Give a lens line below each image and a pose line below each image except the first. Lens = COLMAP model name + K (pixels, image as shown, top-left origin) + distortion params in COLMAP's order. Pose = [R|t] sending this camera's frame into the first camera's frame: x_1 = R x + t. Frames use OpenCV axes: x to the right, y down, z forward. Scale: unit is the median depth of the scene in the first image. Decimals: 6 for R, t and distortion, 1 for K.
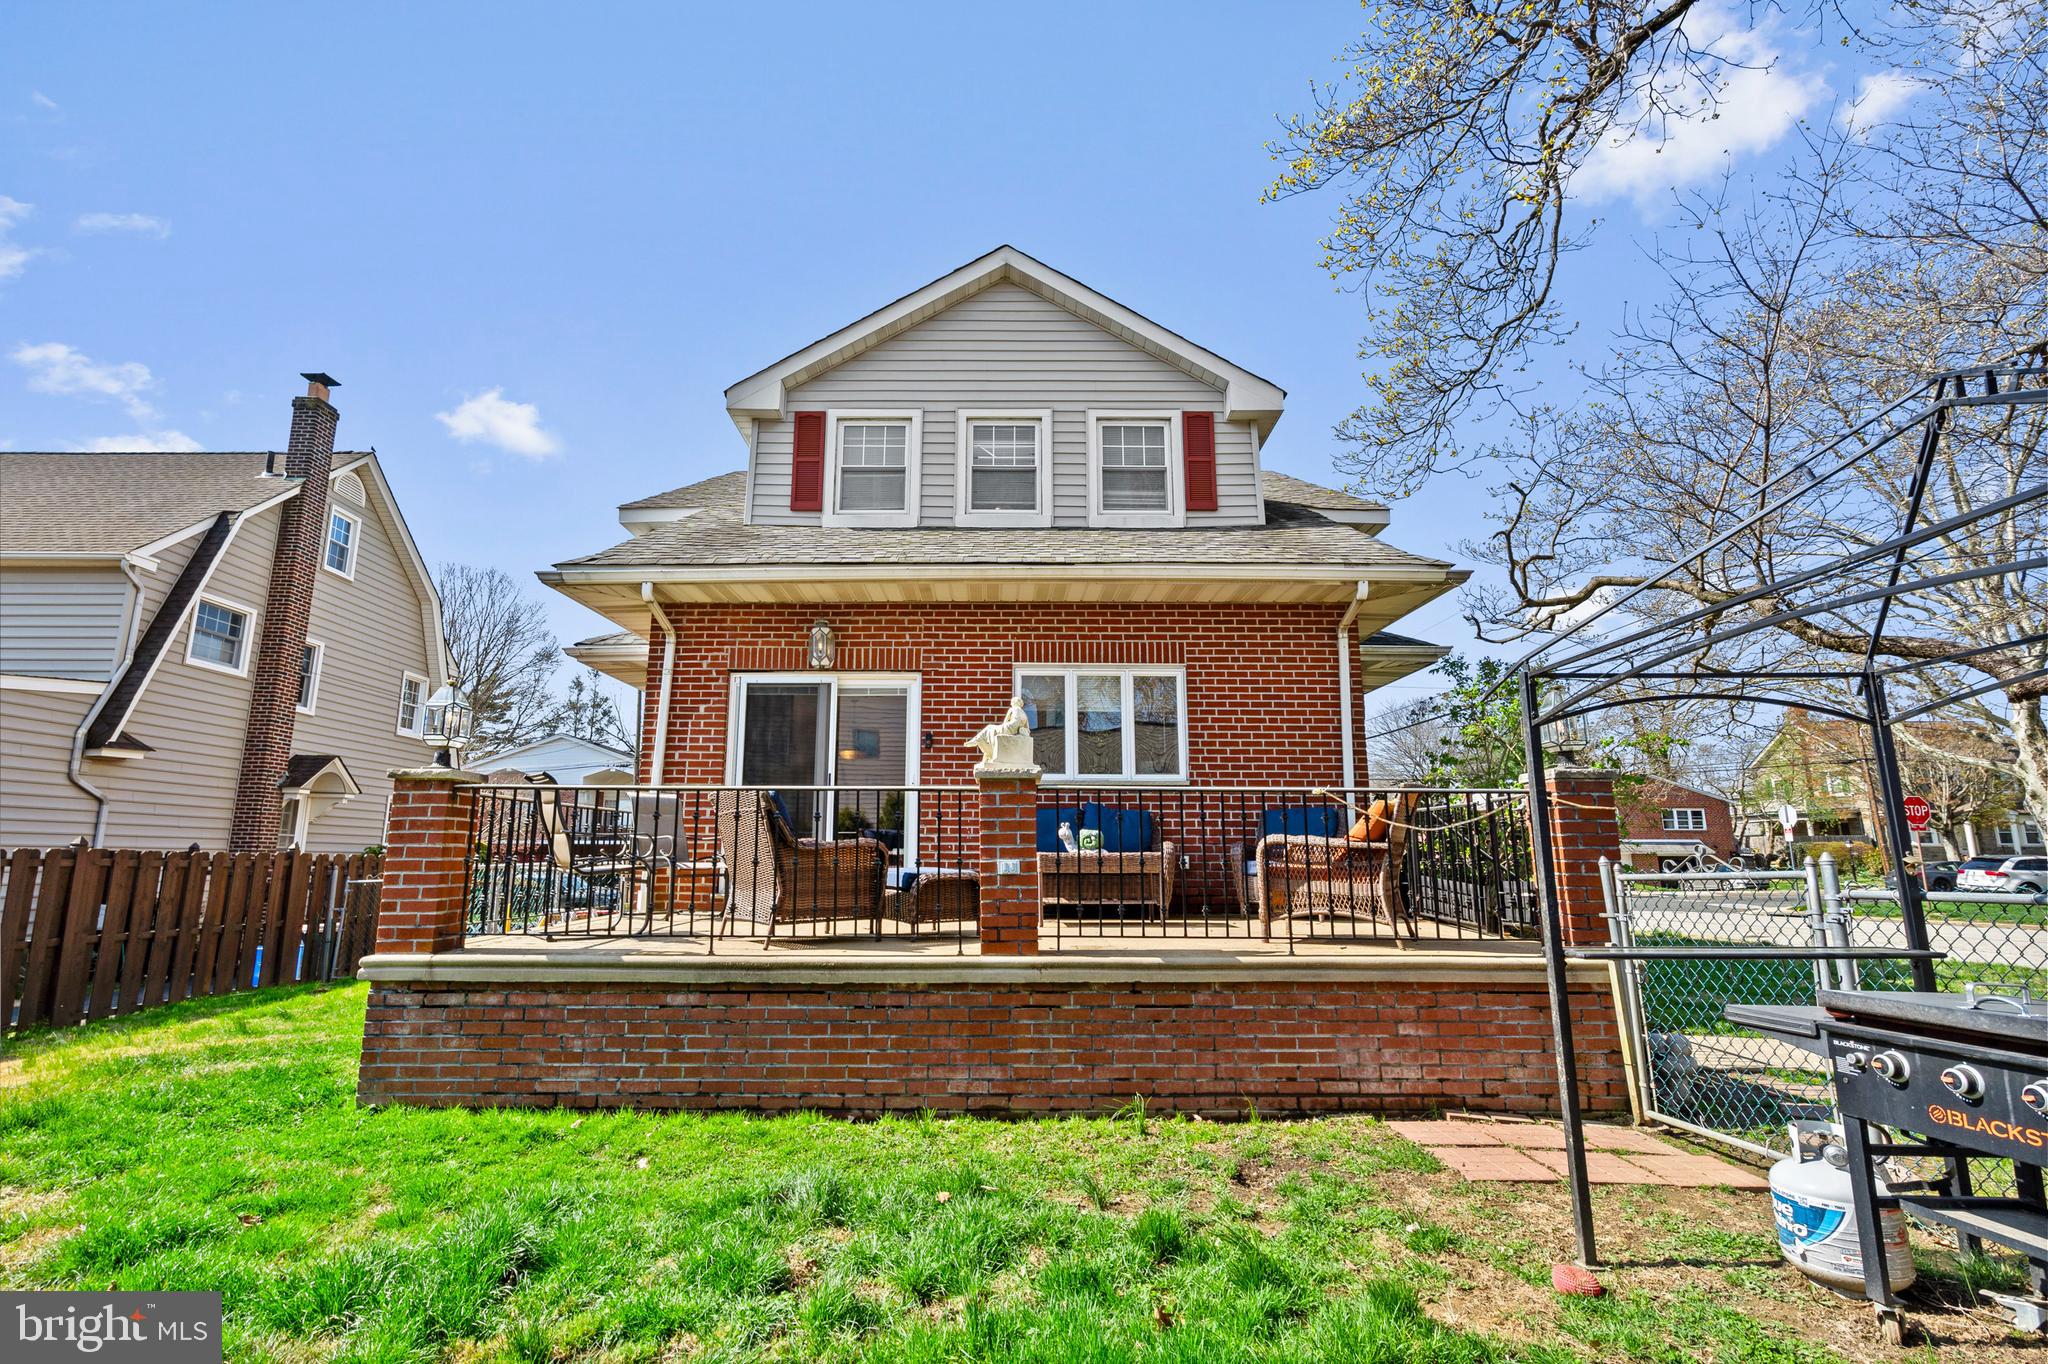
lens RADIAL K [[945.8, 0, 1024.5], [0, 945.8, 662.3], [0, 0, 1]] dist [-0.001406, -0.000416]
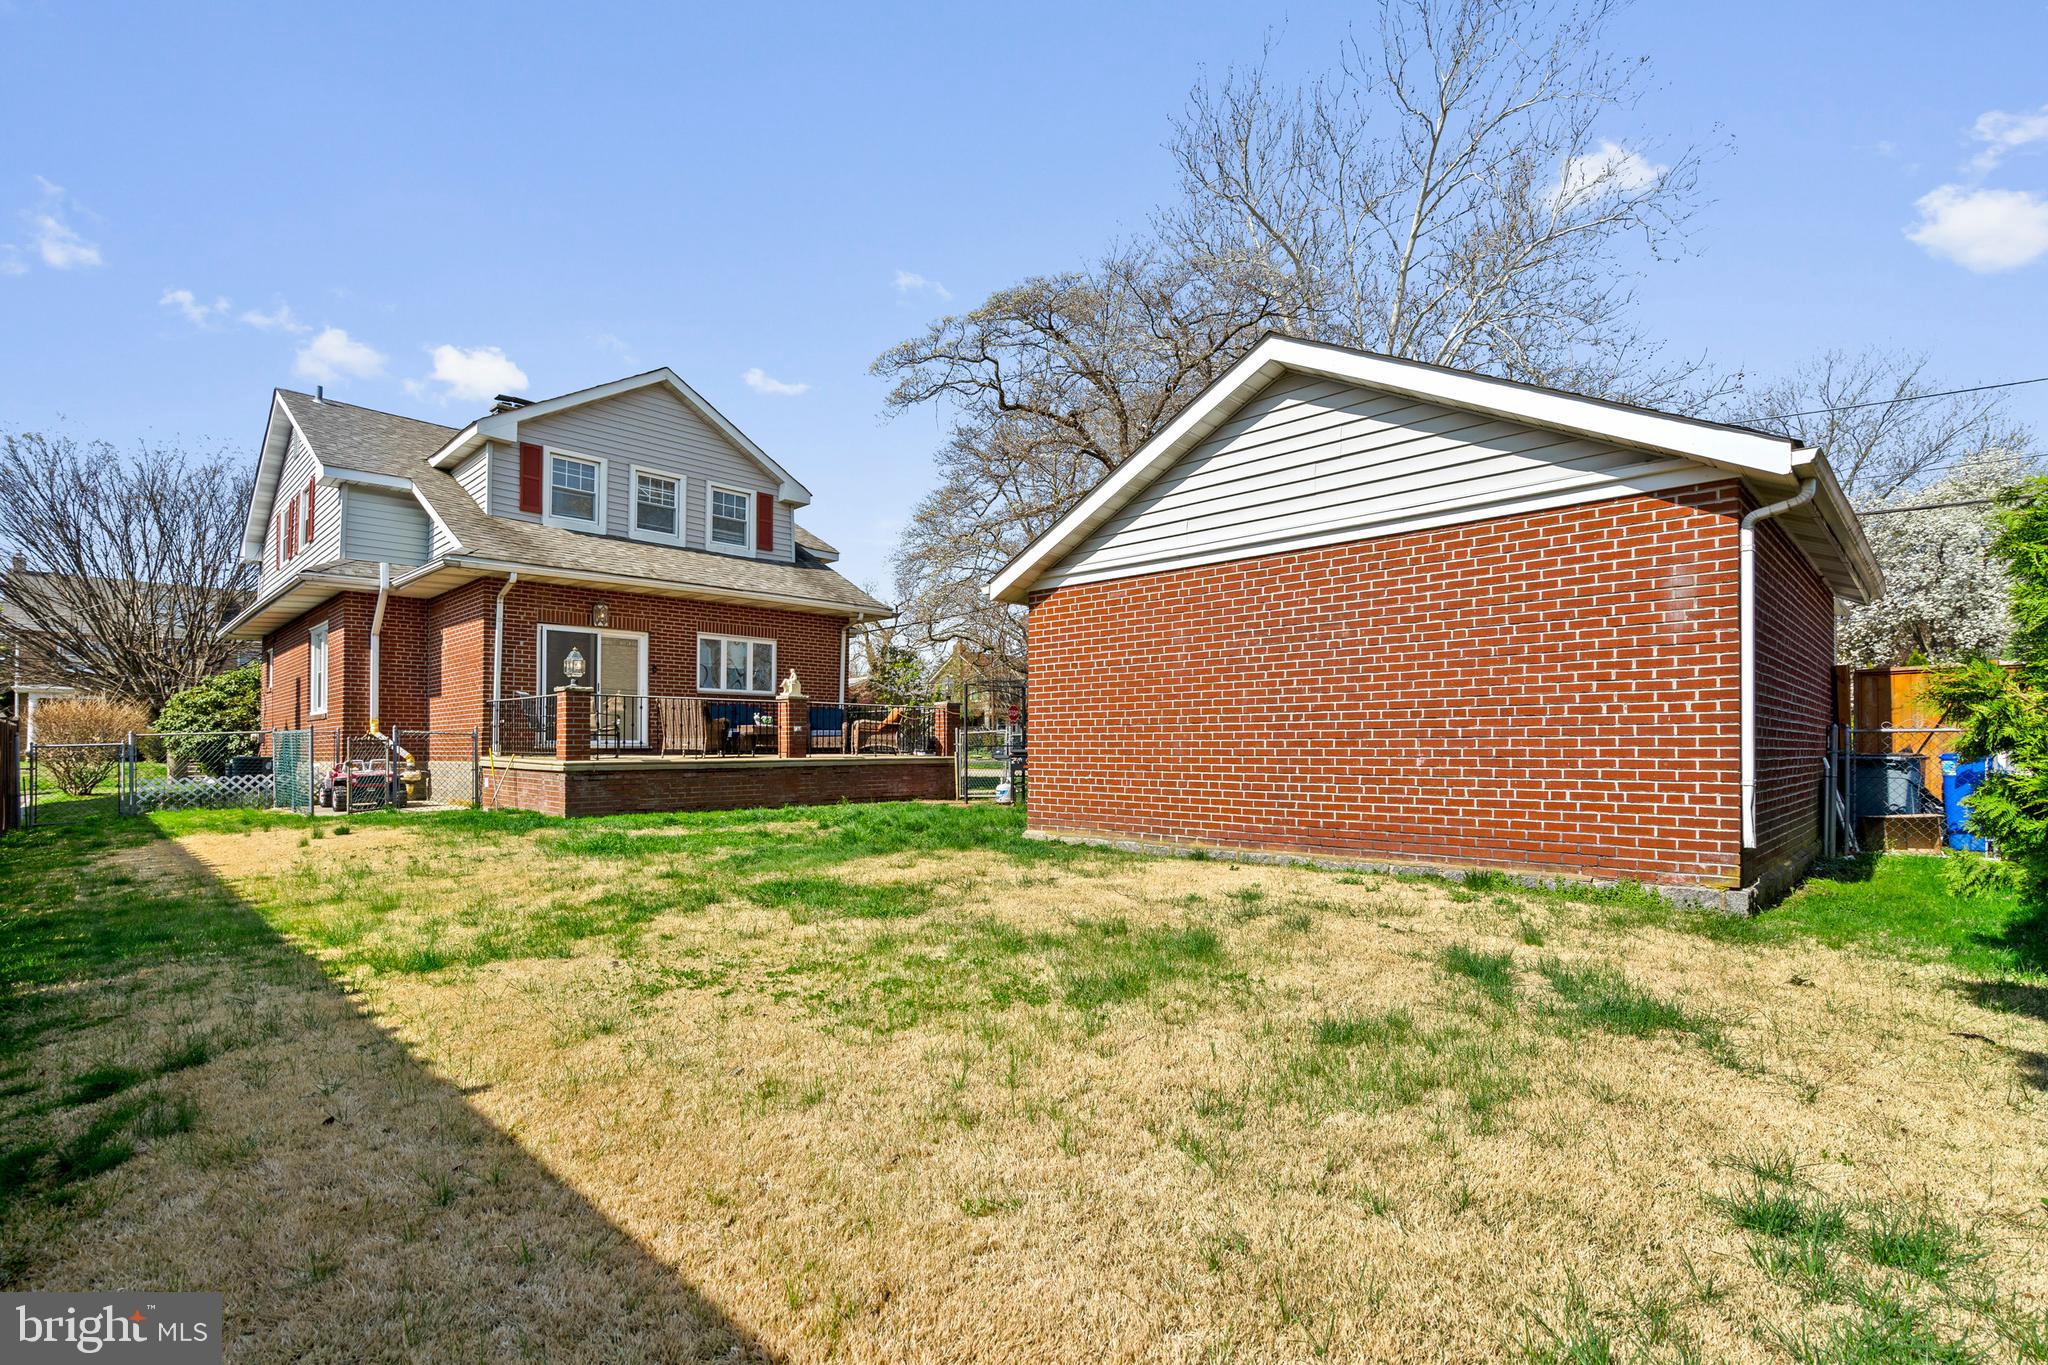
lens RADIAL K [[945.8, 0, 1024.5], [0, 945.8, 662.8], [0, 0, 1]] dist [-0.001406, -0.000416]
pose [[0.714858, 0.057204, 0.696926, -0.726549], [-0.137685, 0.988652, 0.060079, -0.119938], [-0.685580, -0.138905, 0.714622, -0.717154]]
